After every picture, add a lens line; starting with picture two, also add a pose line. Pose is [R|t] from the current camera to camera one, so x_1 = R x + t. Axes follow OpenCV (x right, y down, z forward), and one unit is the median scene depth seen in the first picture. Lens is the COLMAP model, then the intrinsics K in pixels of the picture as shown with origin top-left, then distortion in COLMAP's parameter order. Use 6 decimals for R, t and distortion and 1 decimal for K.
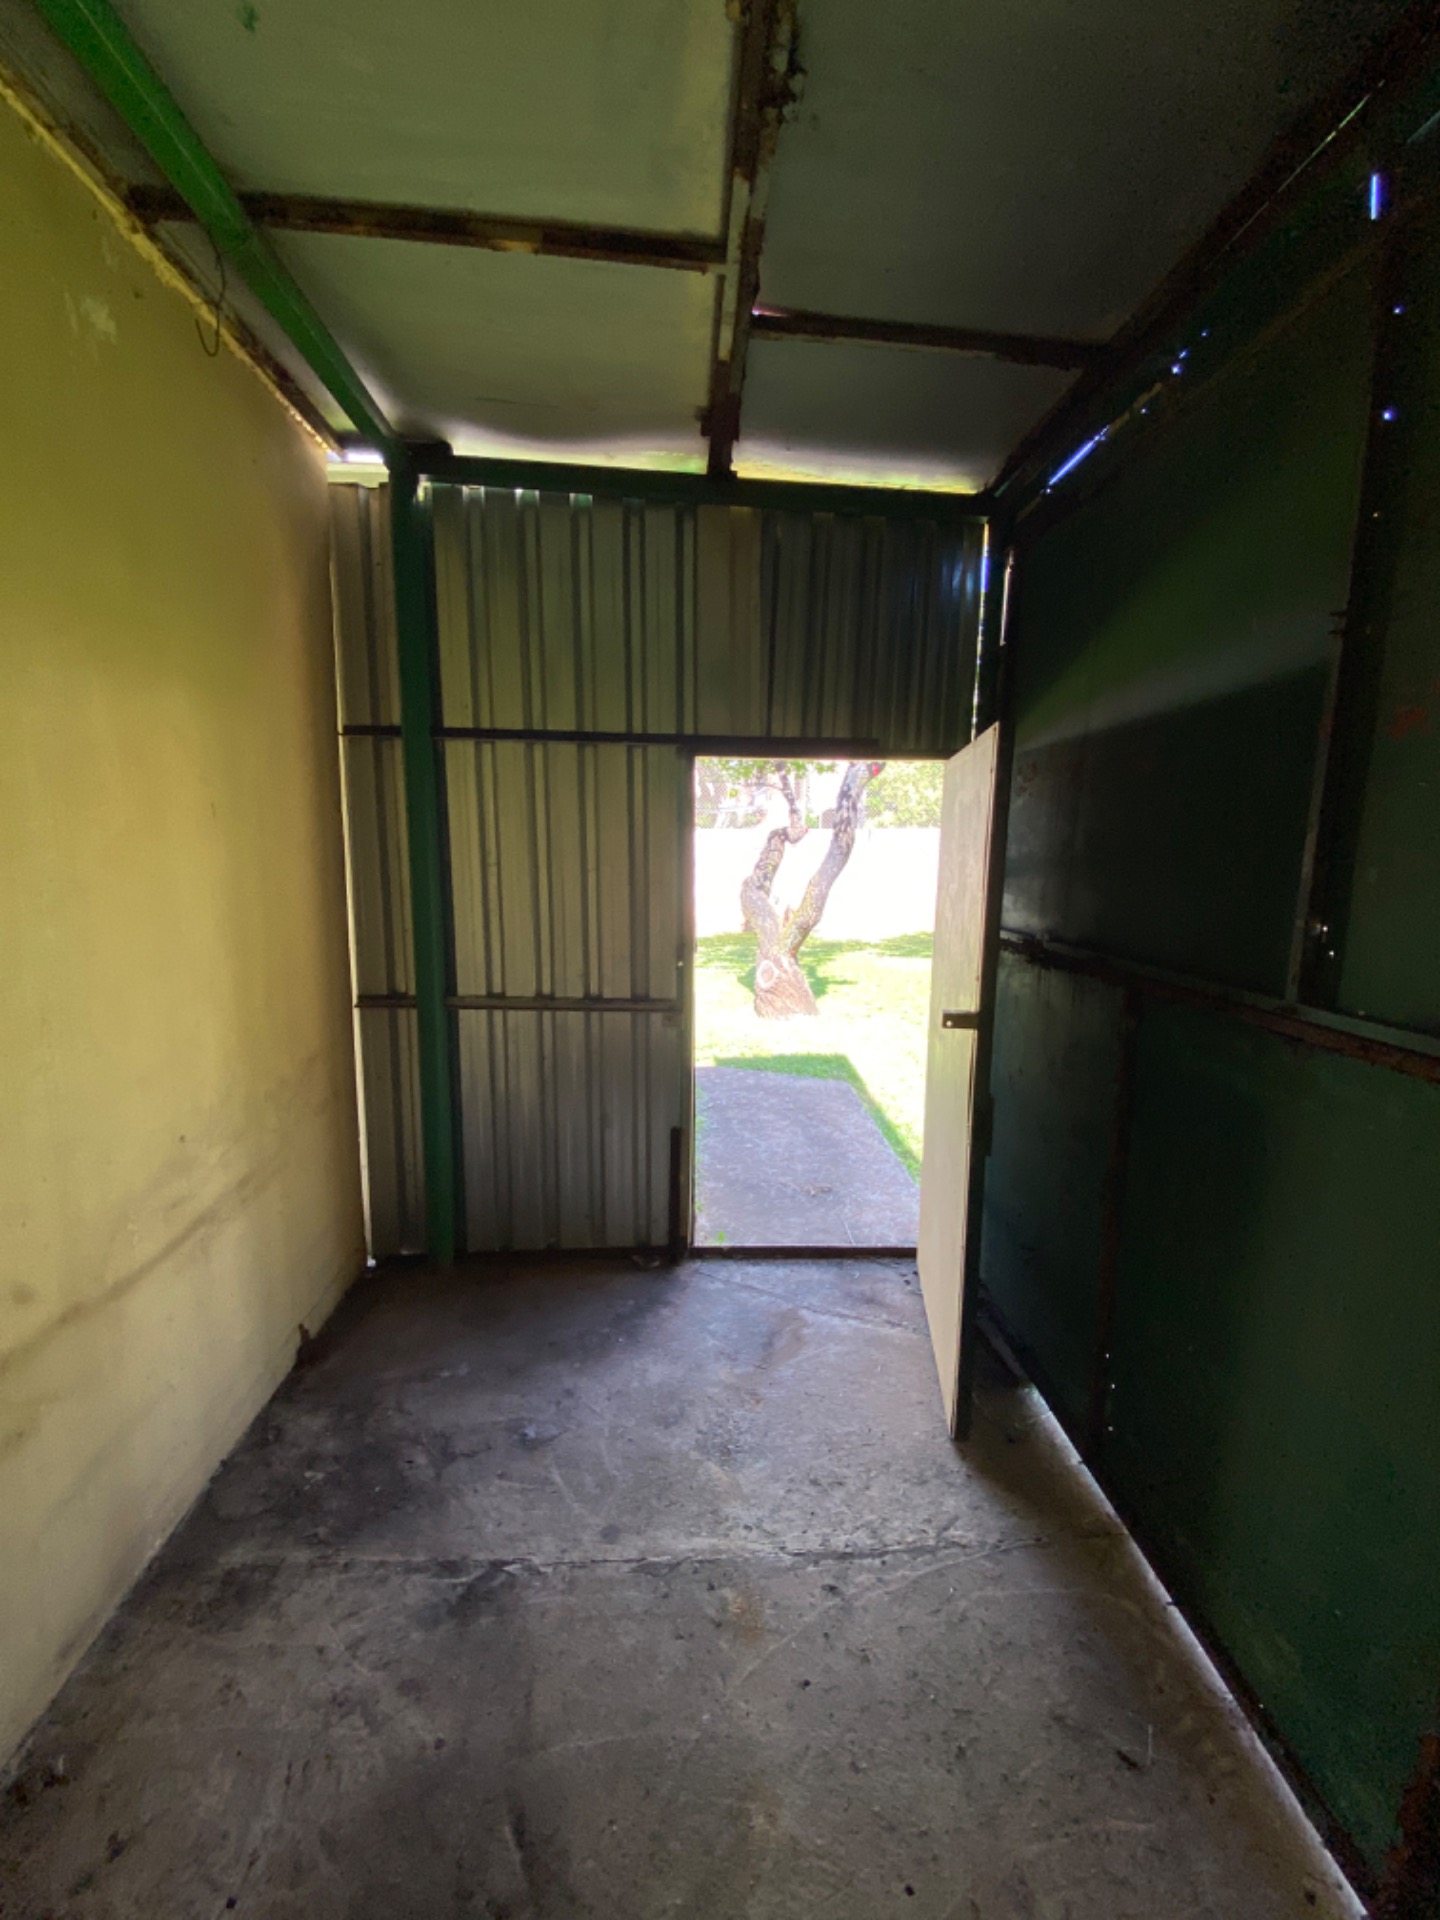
lens RADIAL K [[789.8, 0, 735.8], [0, 789.8, 975.2], [0, 0, 1]] dist [-0.022791, -0.002311]
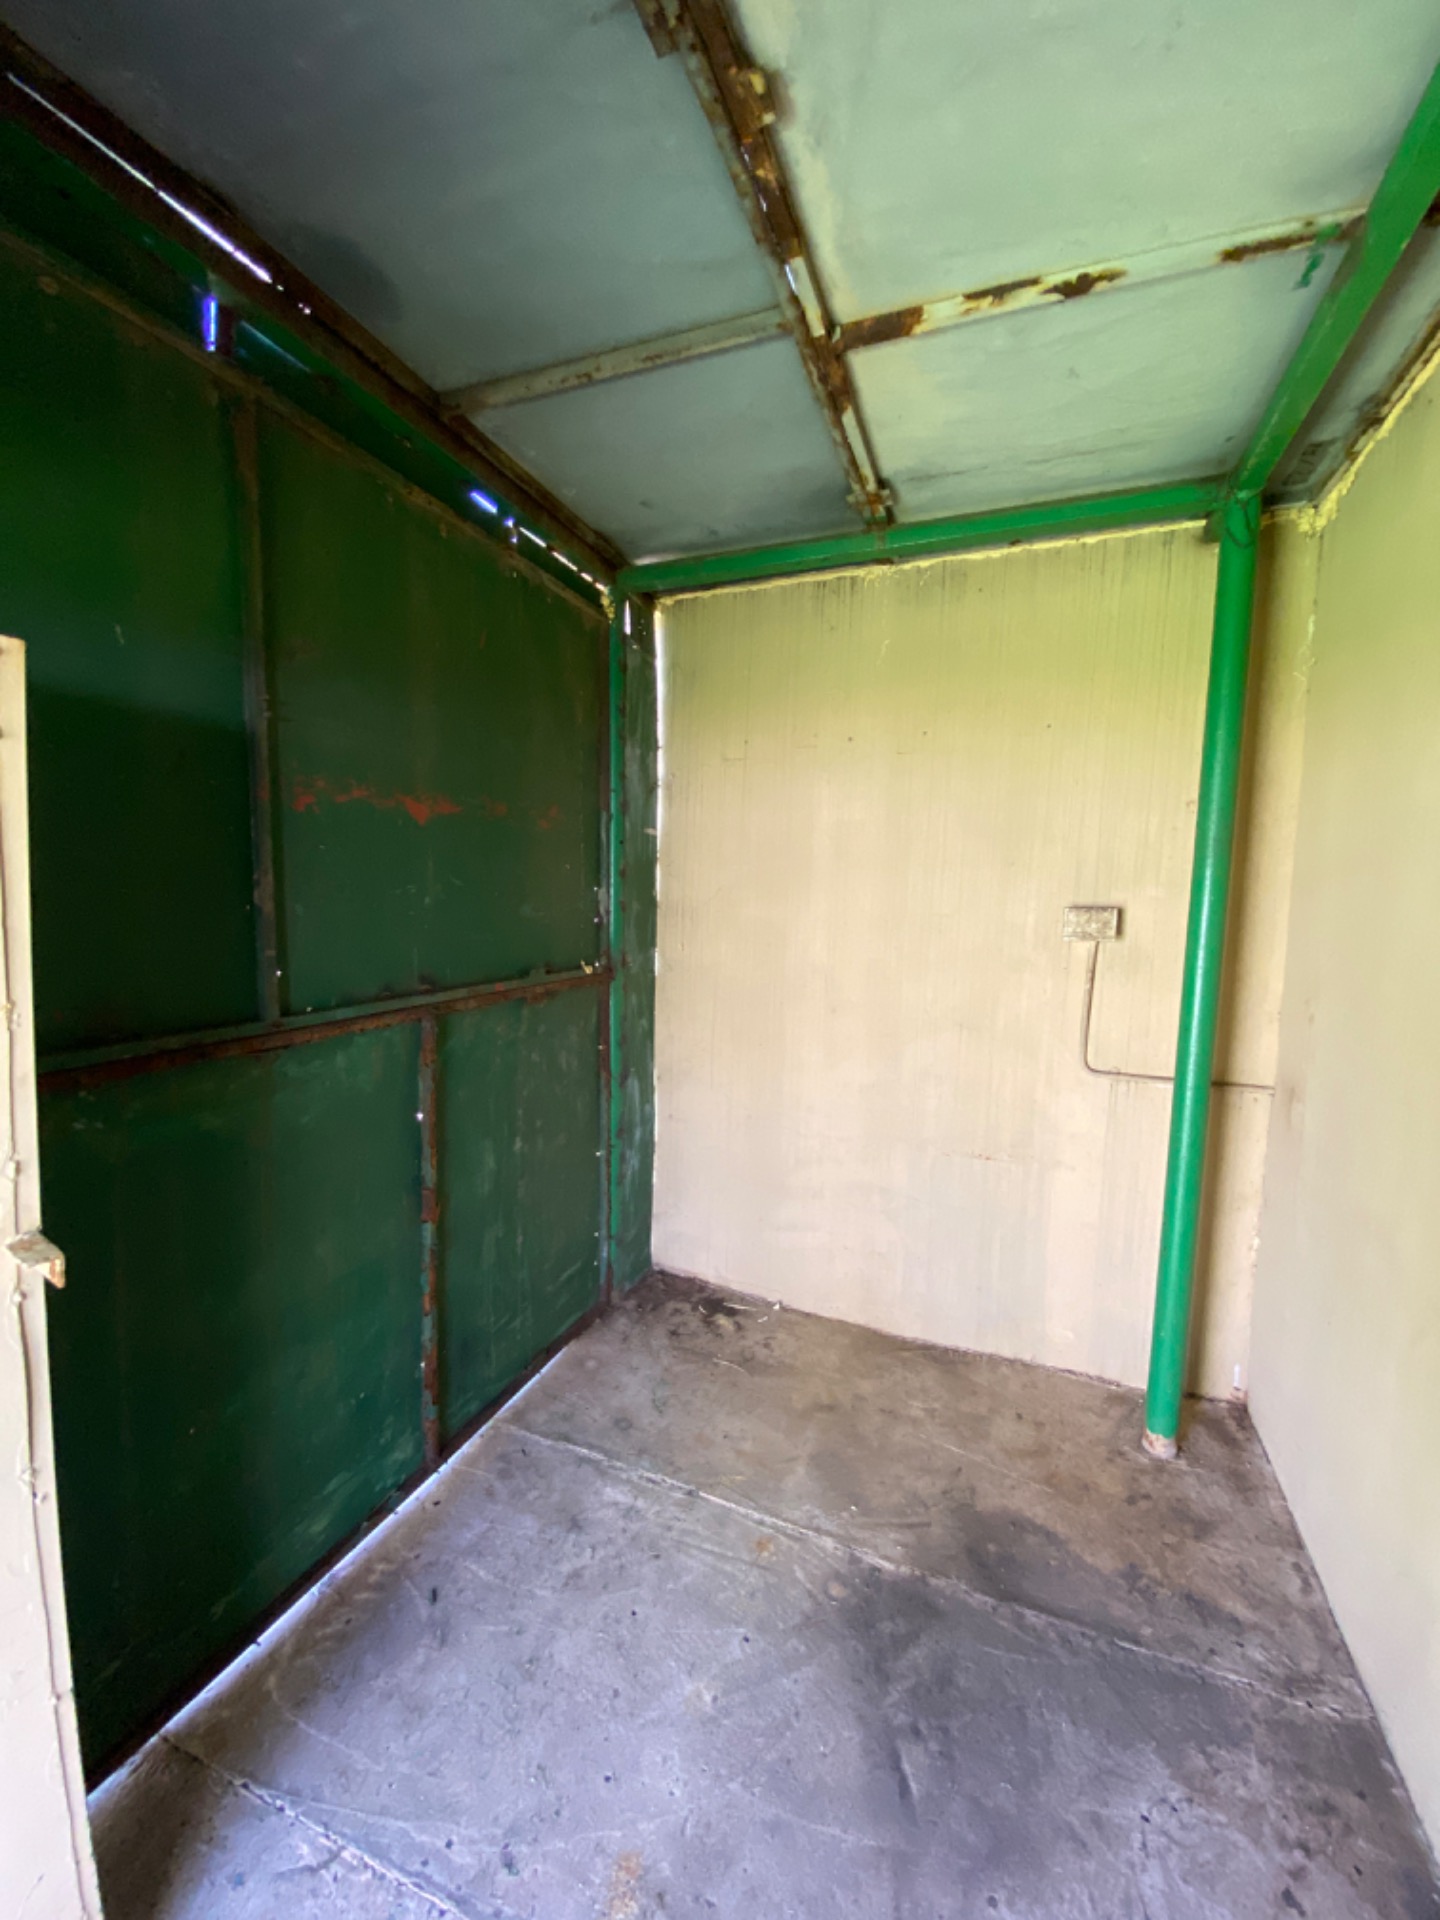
lens RADIAL K [[789.8, 0, 723.0], [0, 789.8, 957.6], [0, 0, 1]] dist [-0.022791, -0.002311]
pose [[-0.908092, -0.084456, 0.410165, -0.355968], [0.017832, 0.970765, 0.239368, -0.305592], [-0.418390, 0.224683, -0.880038, 1.620054]]
